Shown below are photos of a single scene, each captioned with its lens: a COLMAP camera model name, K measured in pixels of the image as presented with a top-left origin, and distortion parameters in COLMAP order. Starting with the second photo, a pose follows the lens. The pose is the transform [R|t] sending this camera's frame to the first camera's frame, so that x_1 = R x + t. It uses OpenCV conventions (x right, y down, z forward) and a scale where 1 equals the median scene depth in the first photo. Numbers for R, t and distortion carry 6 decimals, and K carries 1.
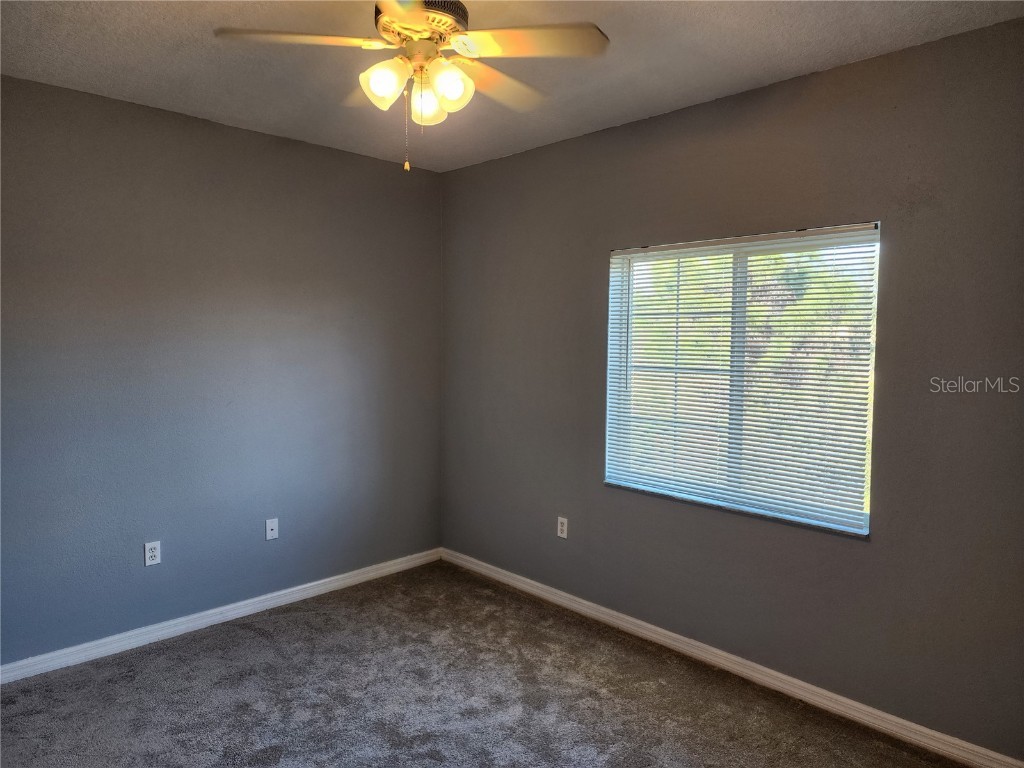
lens RADIAL K [[685.0, 0, 513.8], [0, 685.0, 380.4], [0, 0, 1]] dist [0.068334, -0.067674]
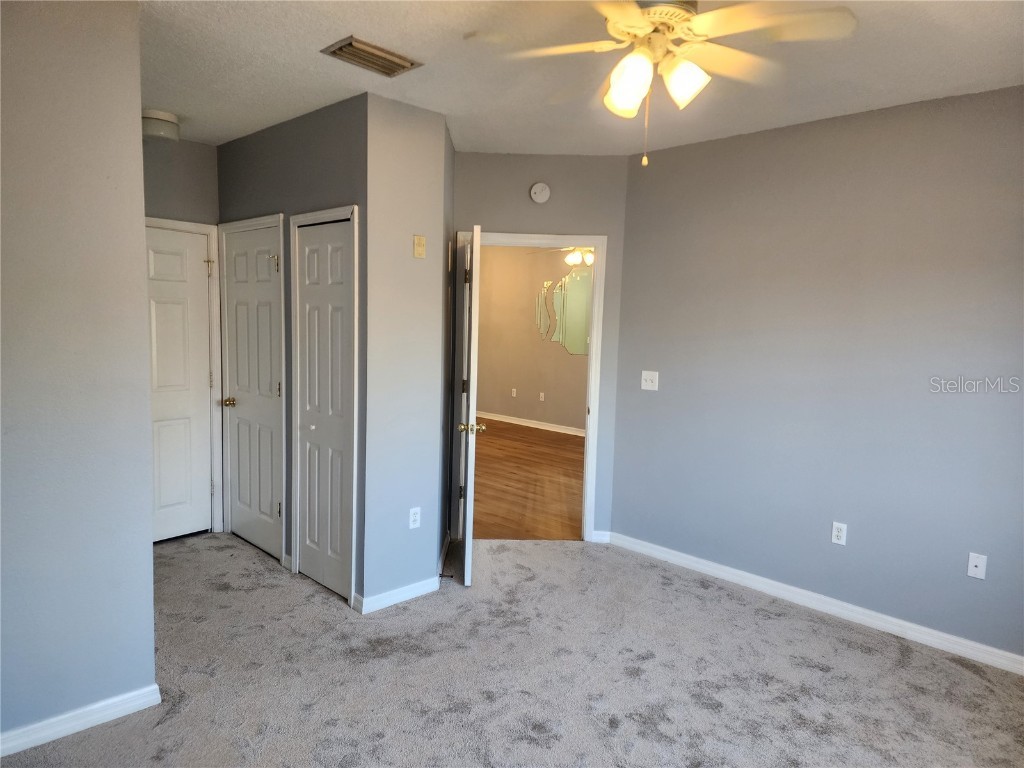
lens RADIAL K [[685.0, 0, 513.8], [0, 685.0, 380.4], [0, 0, 1]] dist [0.068334, -0.067674]
pose [[0.015427, 0.089723, -0.995847, 0.960516], [-0.097802, 0.991325, 0.087800, -0.054356], [0.995086, 0.096041, 0.024069, 0.842675]]
